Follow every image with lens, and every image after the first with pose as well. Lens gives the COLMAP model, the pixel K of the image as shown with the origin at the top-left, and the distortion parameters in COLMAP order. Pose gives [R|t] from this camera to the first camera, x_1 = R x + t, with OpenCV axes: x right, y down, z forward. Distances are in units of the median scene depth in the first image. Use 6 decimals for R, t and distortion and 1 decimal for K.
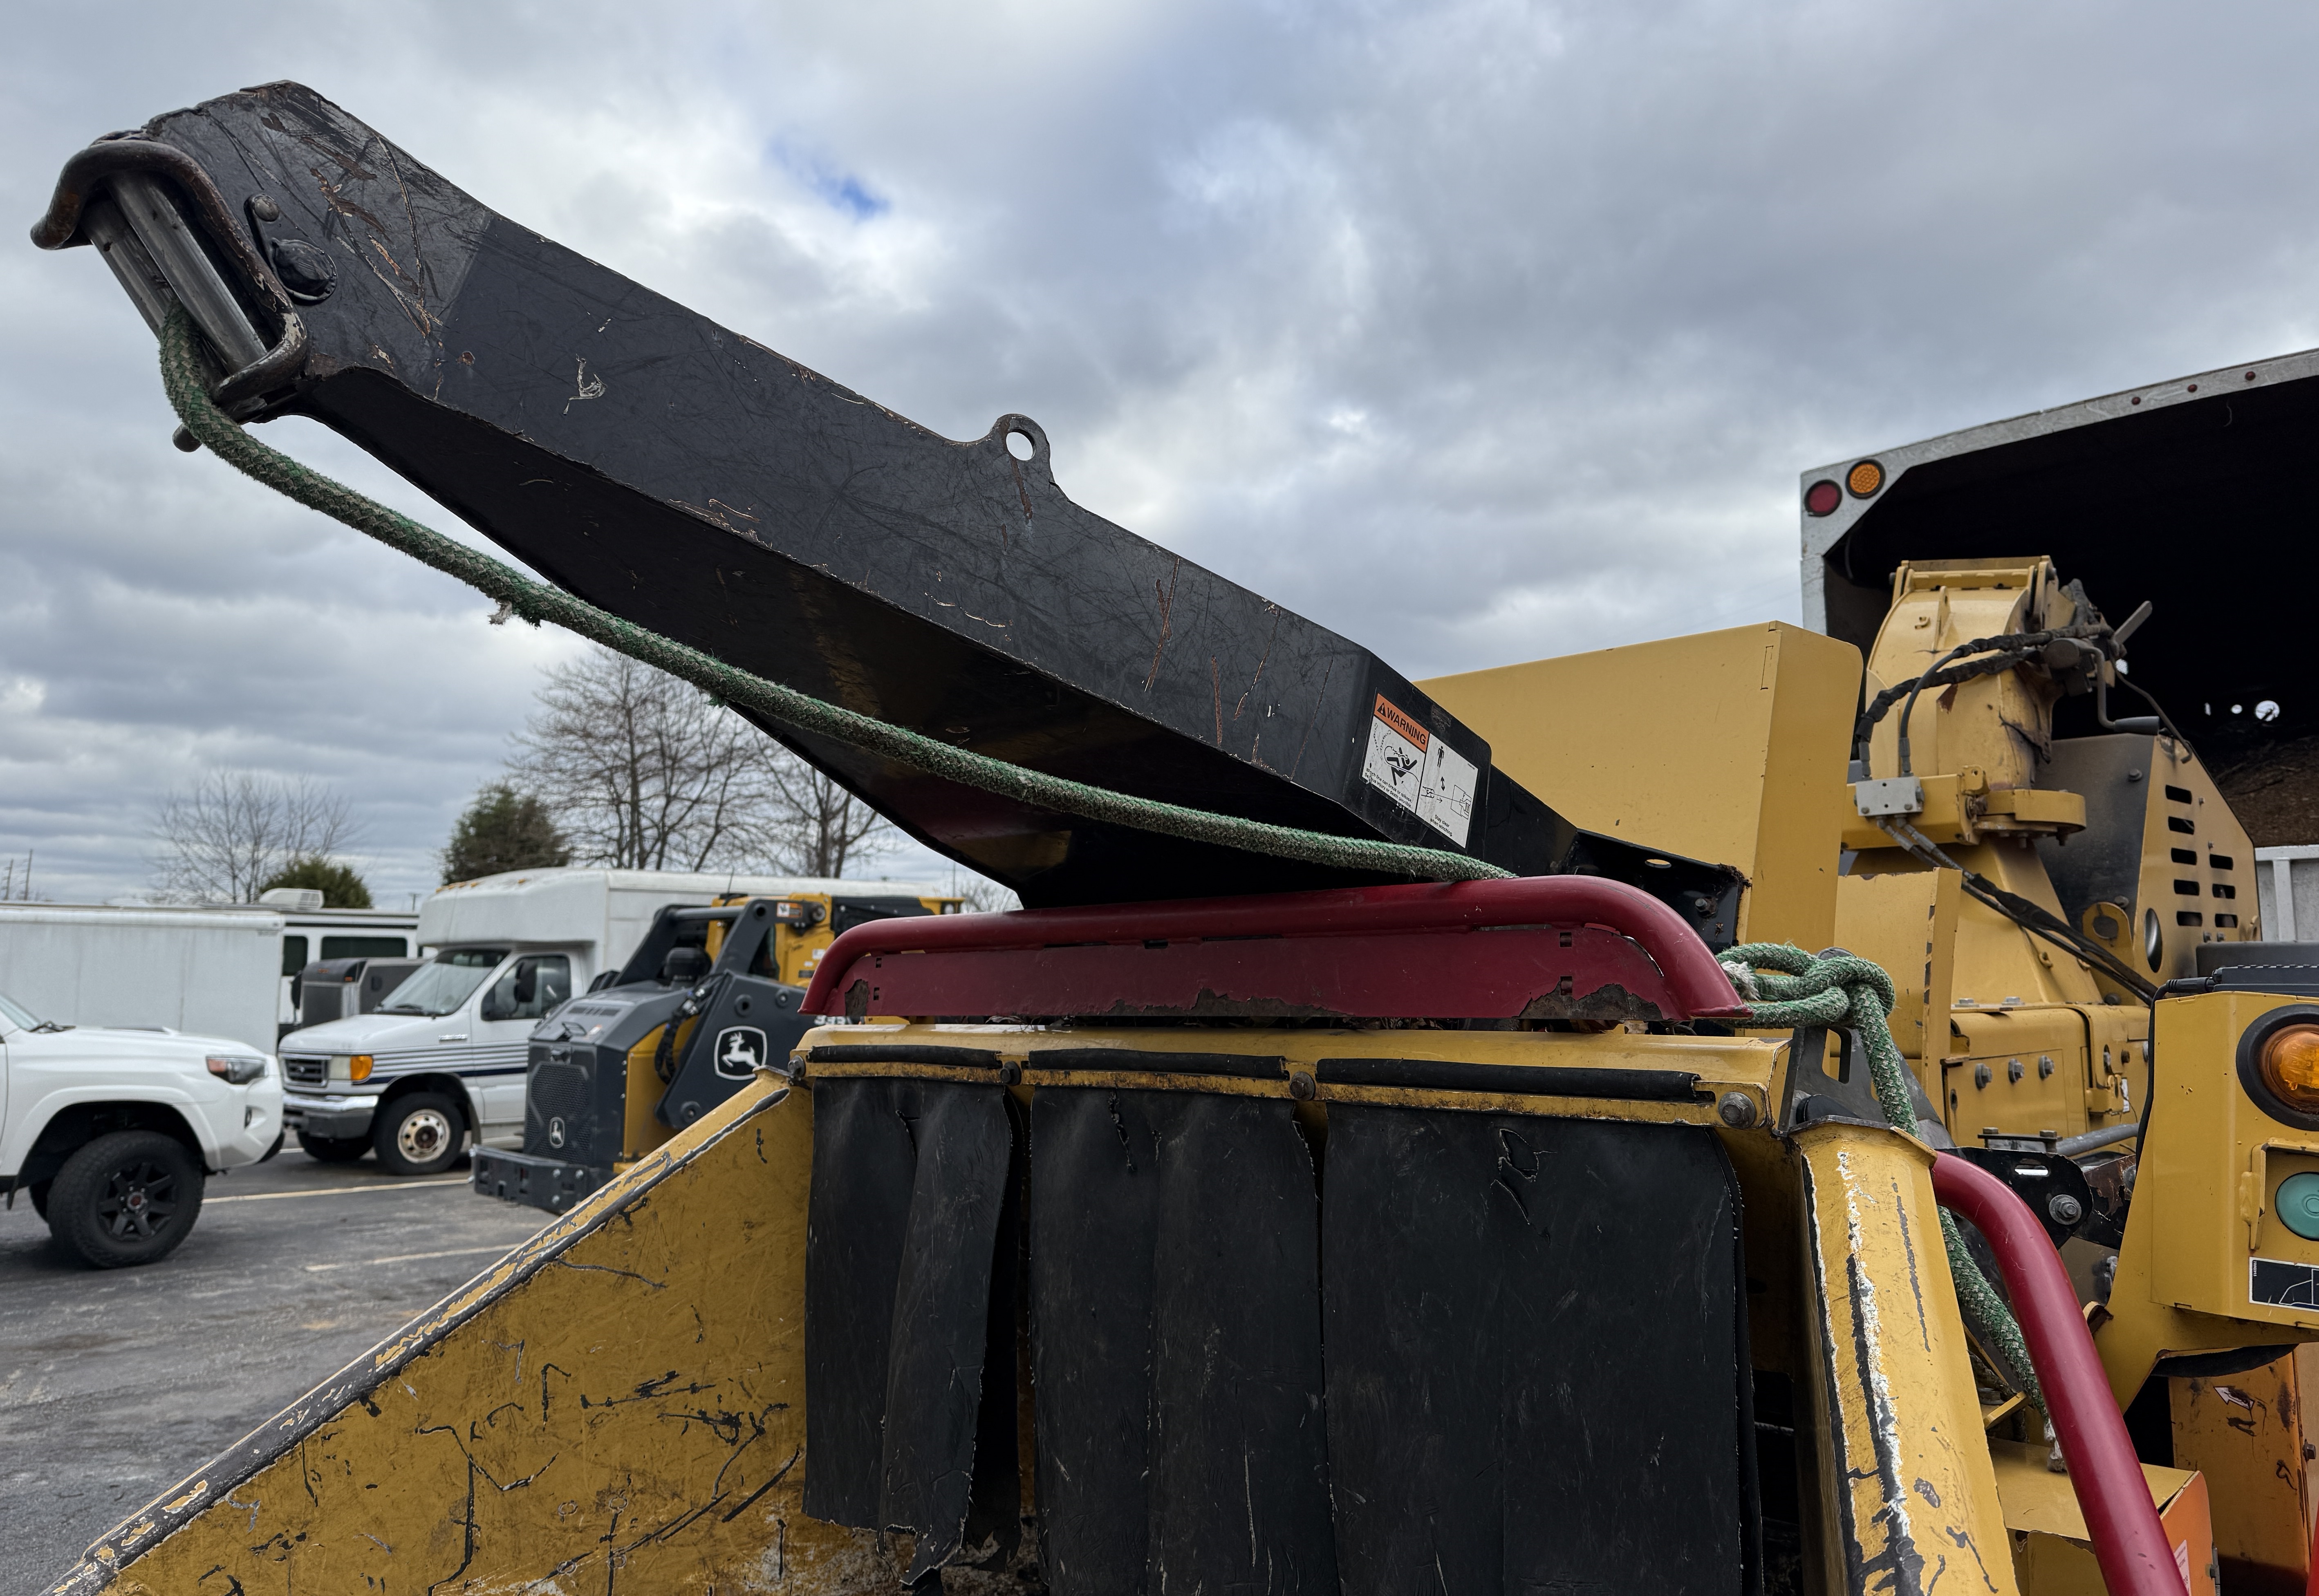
lens RADIAL K [[1639.2, 0, 1141.8], [0, 1639.2, 790.8], [0, 0, 1]] dist [0.022089, -0.031650]
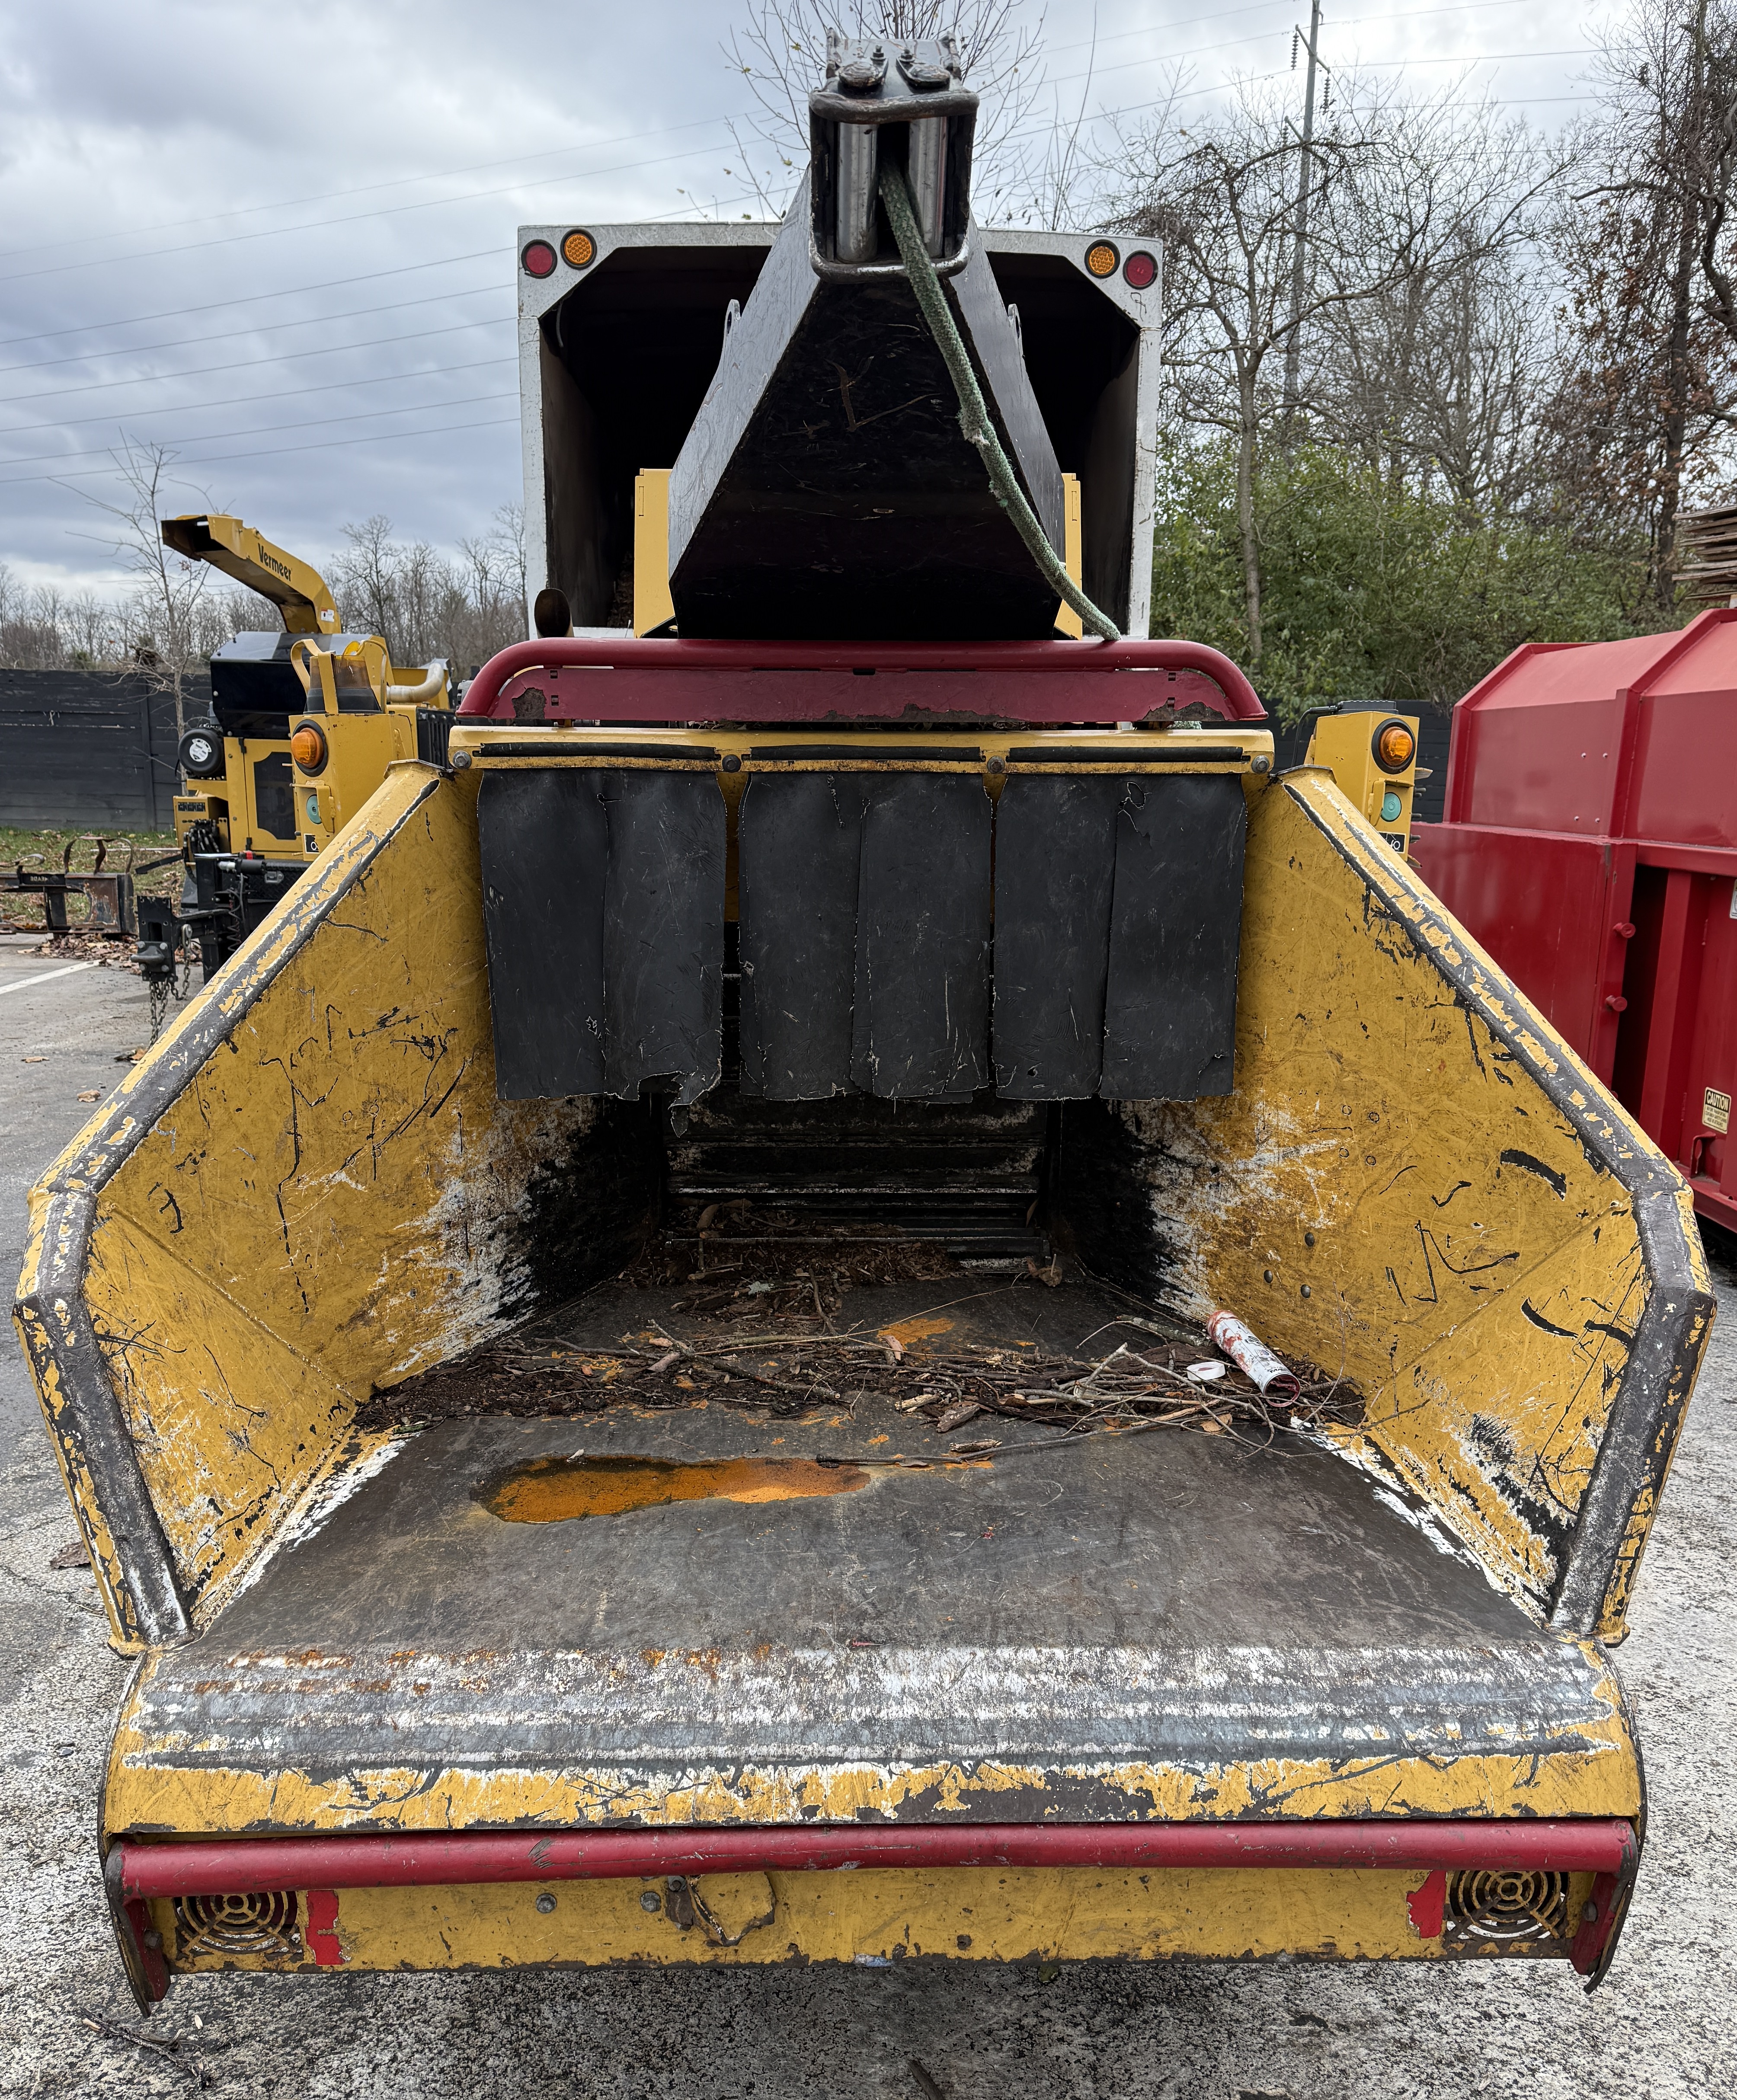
lens RADIAL K [[1703.3, 0, 872.2], [0, 1703.3, 1167.5], [0, 0, 1]] dist [0.230785, -0.512436]
pose [[0.696072, -0.153078, 0.701463, -0.997940], [-0.100985, 0.946420, 0.306743, 0.031061], [-0.710835, -0.284353, 0.643318, -0.135476]]
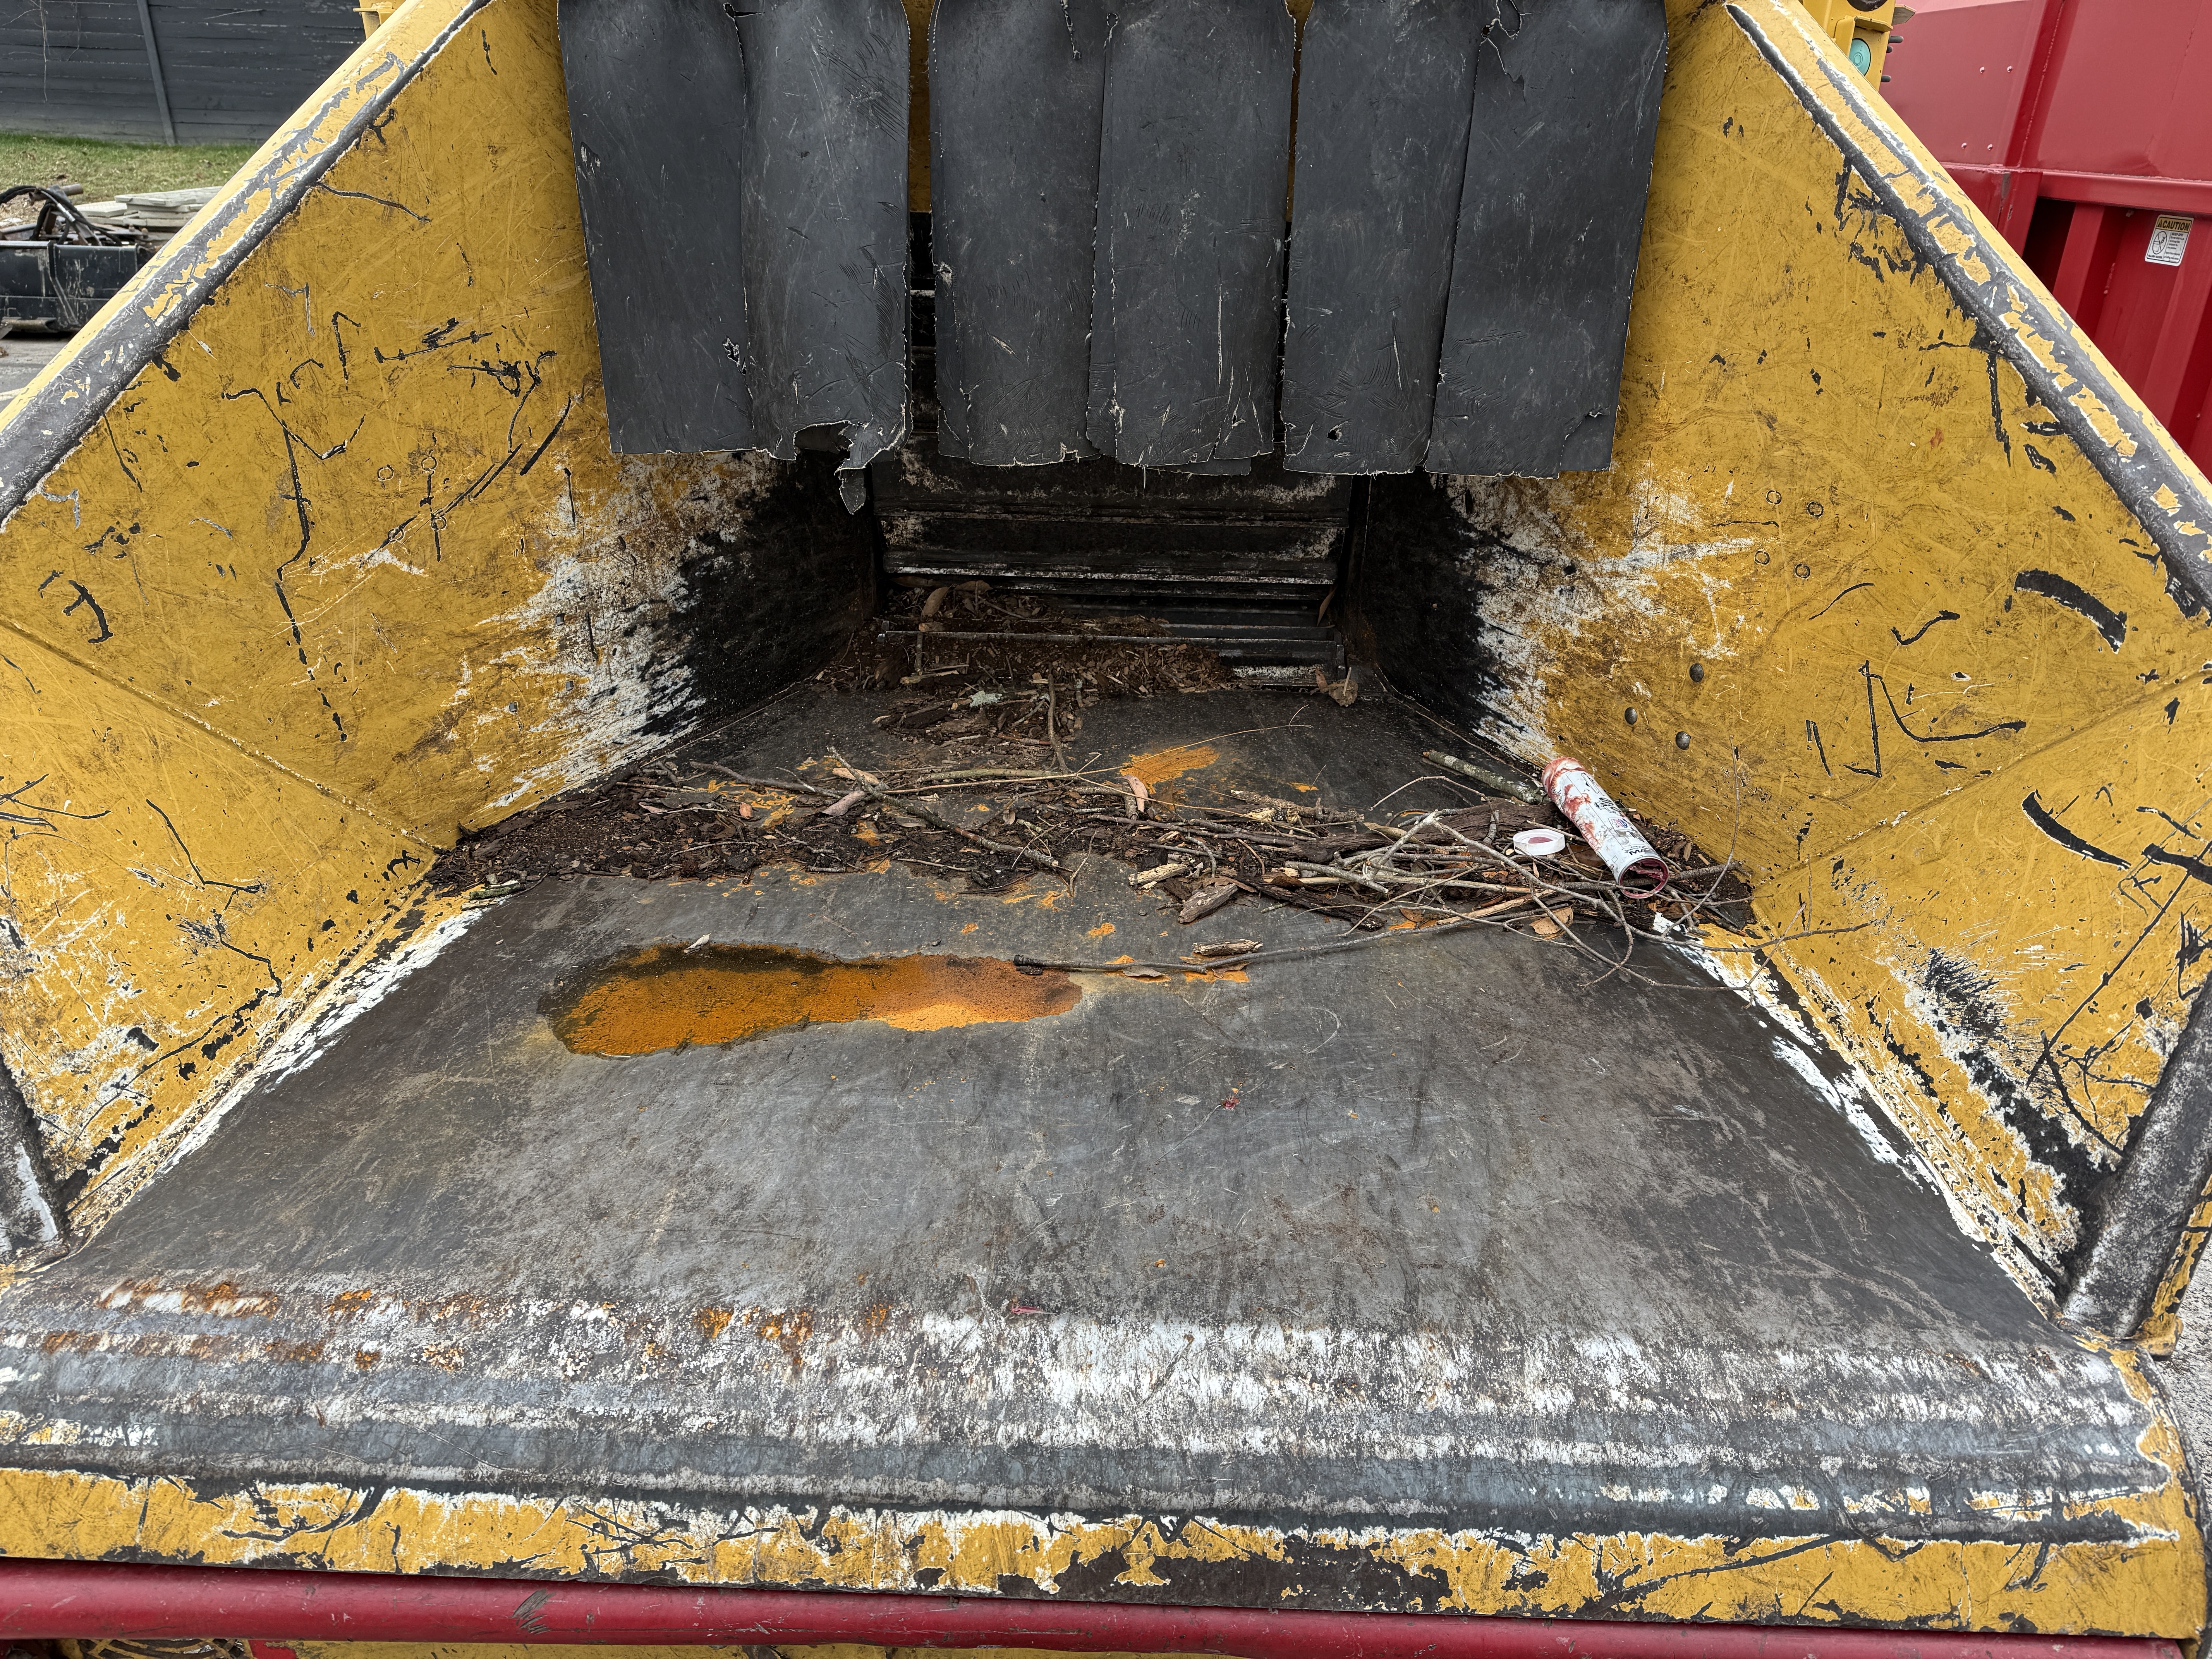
lens RADIAL K [[1553.3, 0, 1111.9], [0, 1553.3, 820.2], [0, 0, 1]] dist [0.044681, -0.053781]
pose [[0.733597, -0.264297, 0.626085, -0.646713], [-0.109198, 0.863462, 0.492453, 0.132194], [-0.670755, -0.429629, 0.604572, 0.127067]]
